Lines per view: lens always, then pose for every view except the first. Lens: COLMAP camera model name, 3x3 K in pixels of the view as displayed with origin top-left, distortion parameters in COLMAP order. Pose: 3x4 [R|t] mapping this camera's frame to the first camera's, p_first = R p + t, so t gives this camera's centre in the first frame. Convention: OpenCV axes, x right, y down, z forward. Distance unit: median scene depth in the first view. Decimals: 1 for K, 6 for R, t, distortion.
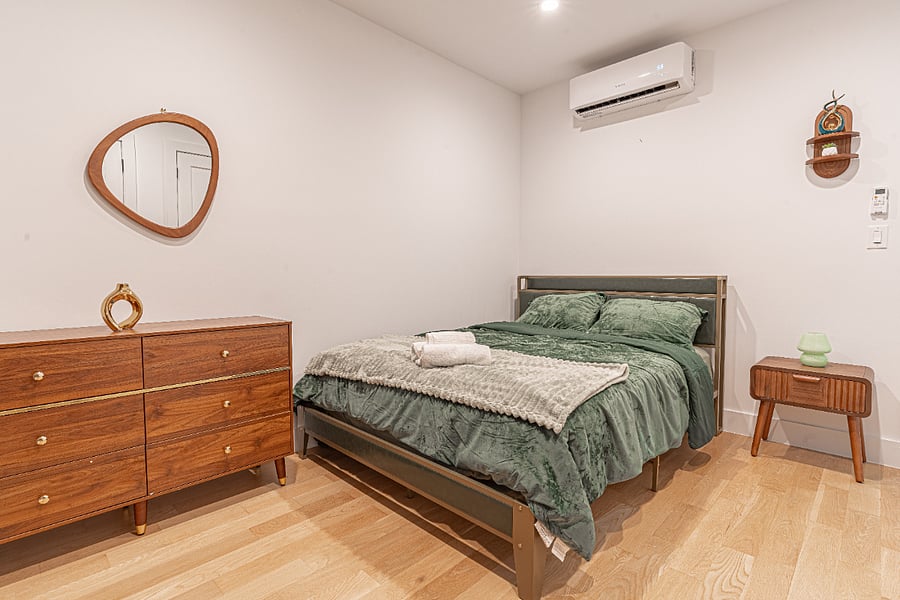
lens RADIAL K [[442.4, 0, 452.6], [0, 442.4, 297.0], [0, 0, 1]] dist [-0.002777, -0.000454]
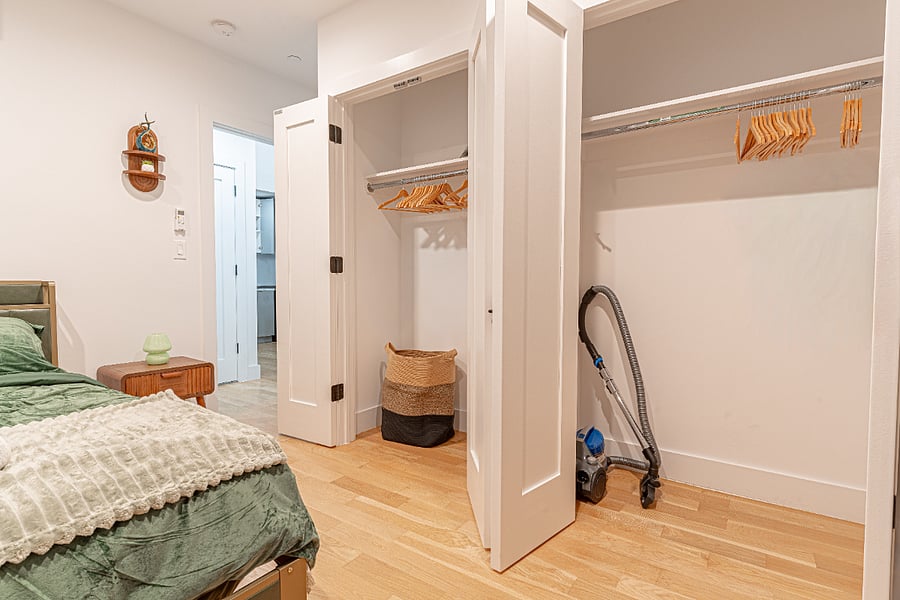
lens RADIAL K [[442.4, 0, 453.2], [0, 442.4, 301.3], [0, 0, 1]] dist [-0.002777, -0.000454]
pose [[-0.164454, -0.043464, 0.985427, -0.364148], [0.046866, 0.997556, 0.051820, -0.020554], [-0.985271, 0.054705, -0.162015, 0.444684]]
